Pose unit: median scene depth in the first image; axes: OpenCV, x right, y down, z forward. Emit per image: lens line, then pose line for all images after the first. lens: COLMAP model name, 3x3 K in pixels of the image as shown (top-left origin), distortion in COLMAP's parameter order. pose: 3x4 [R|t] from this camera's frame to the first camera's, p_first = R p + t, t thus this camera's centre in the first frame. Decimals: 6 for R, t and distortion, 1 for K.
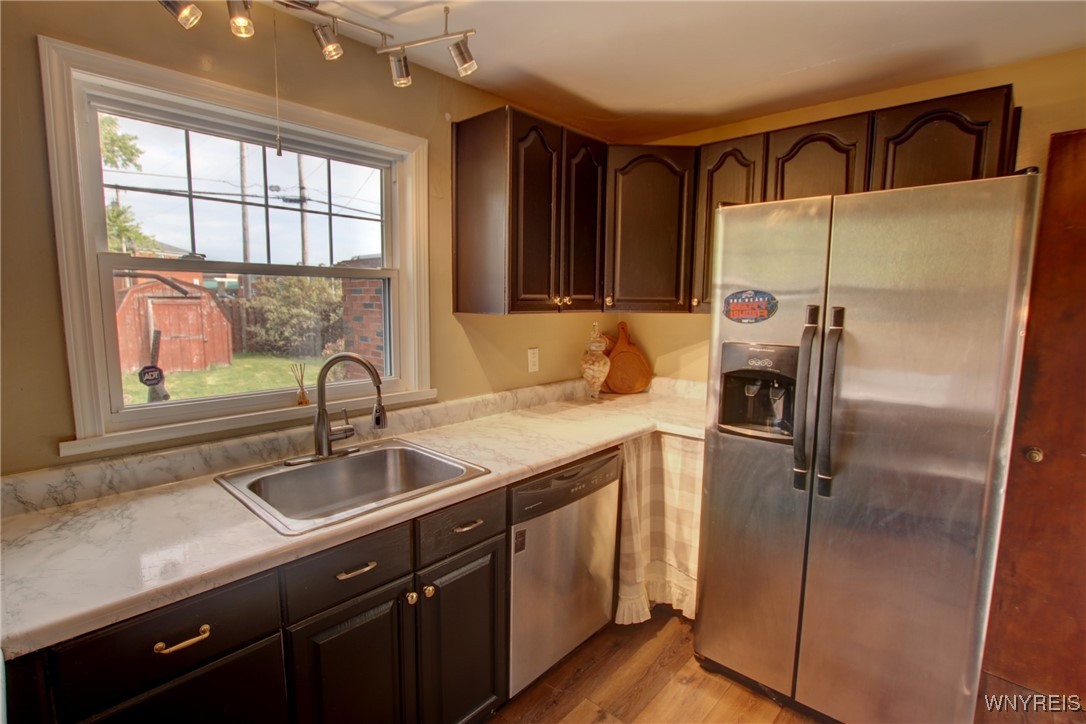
lens RADIAL K [[535.9, 0, 540.7], [0, 535.9, 364.3], [0, 0, 1]] dist [-0.022638, 0.000206]
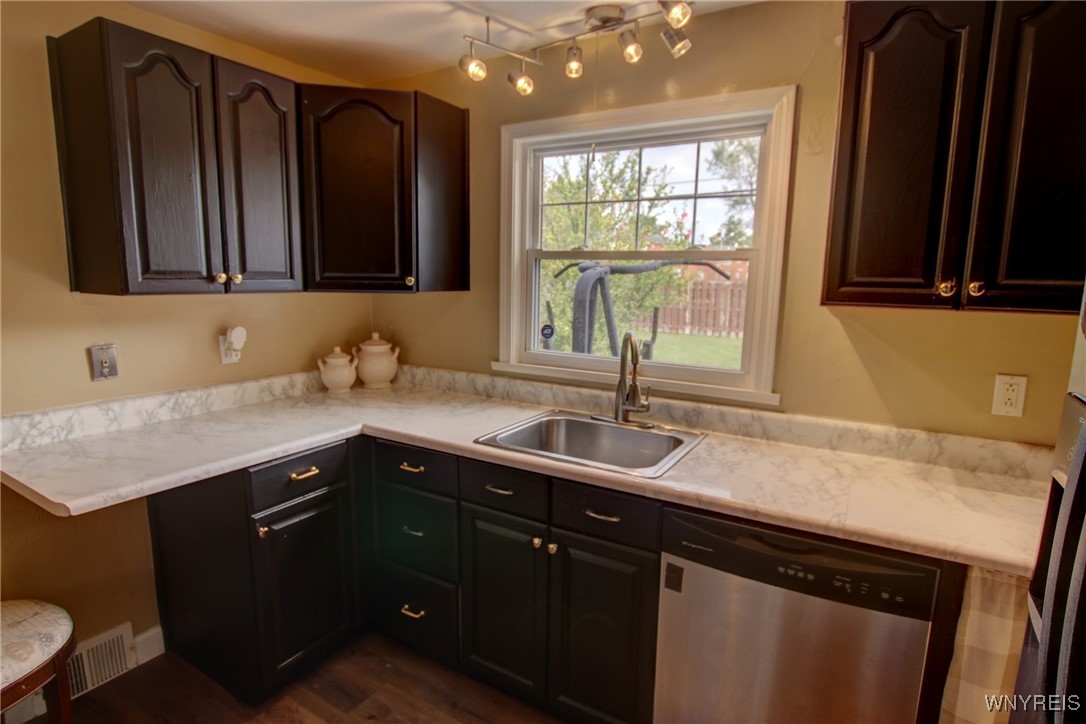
lens RADIAL K [[575.1, 0, 508.8], [0, 575.1, 361.2], [0, 0, 1]] dist [-0.020613, 0.000116]
pose [[0.154365, 0.138014, -0.978327, 0.625068], [-0.136493, 0.983680, 0.117233, -0.053347], [0.978540, 0.115438, 0.170684, 0.482855]]
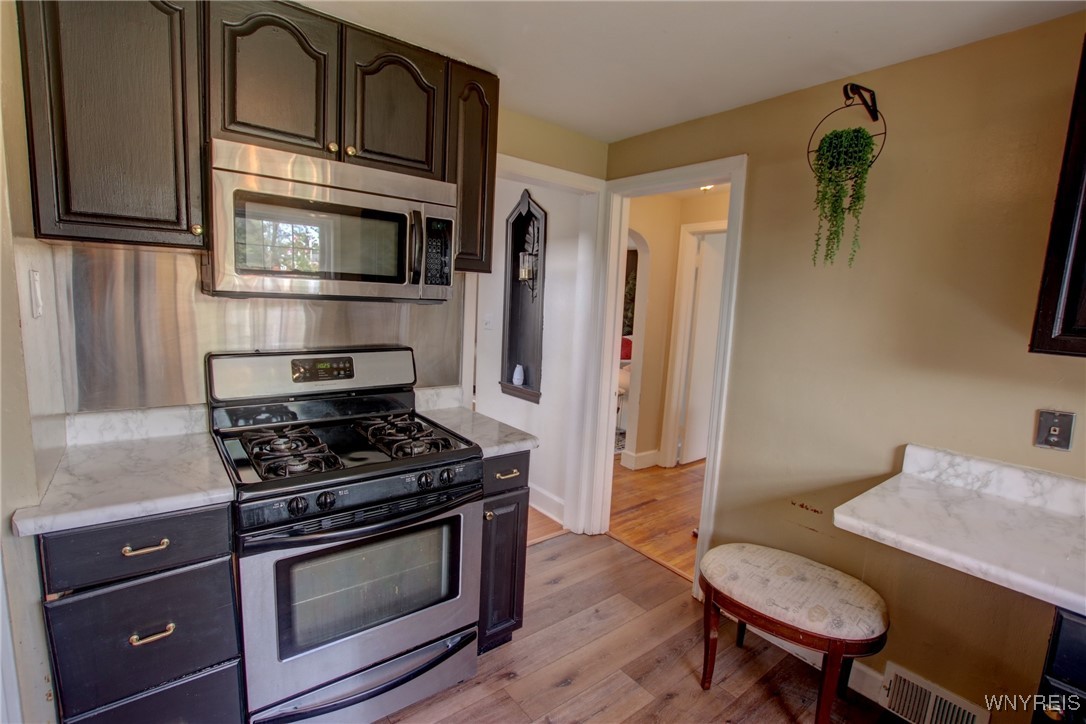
lens RADIAL K [[510.4, 0, 533.6], [0, 510.4, 371.0], [0, 0, 1]] dist [-0.039912, 0.010949]
pose [[-0.982041, -0.085086, 0.168394, -0.764362], [-0.038216, 0.963740, 0.264093, -0.193100], [-0.184759, 0.252915, -0.949683, 1.565499]]
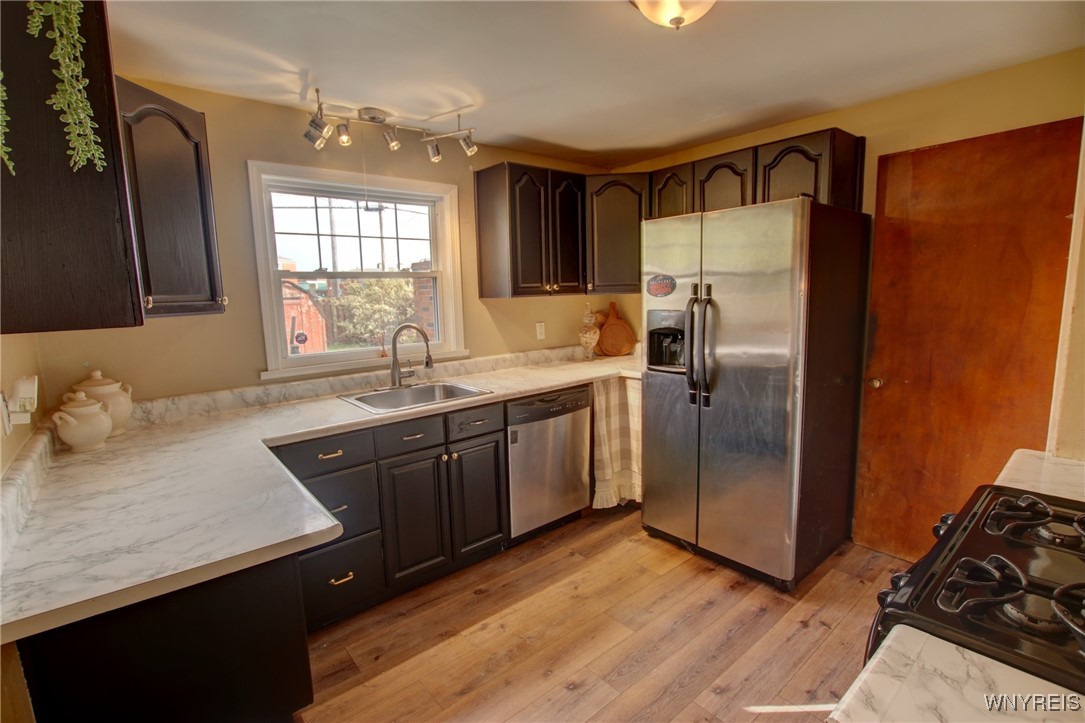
lens RADIAL K [[535.4, 0, 540.2], [0, 535.4, 363.8], [0, 0, 1]] dist [-0.022638, 0.000206]
pose [[0.990387, -0.019500, -0.136943, 0.225949], [0.021652, 0.999664, 0.014243, 0.075061], [0.136619, -0.017071, 0.990476, -0.499607]]
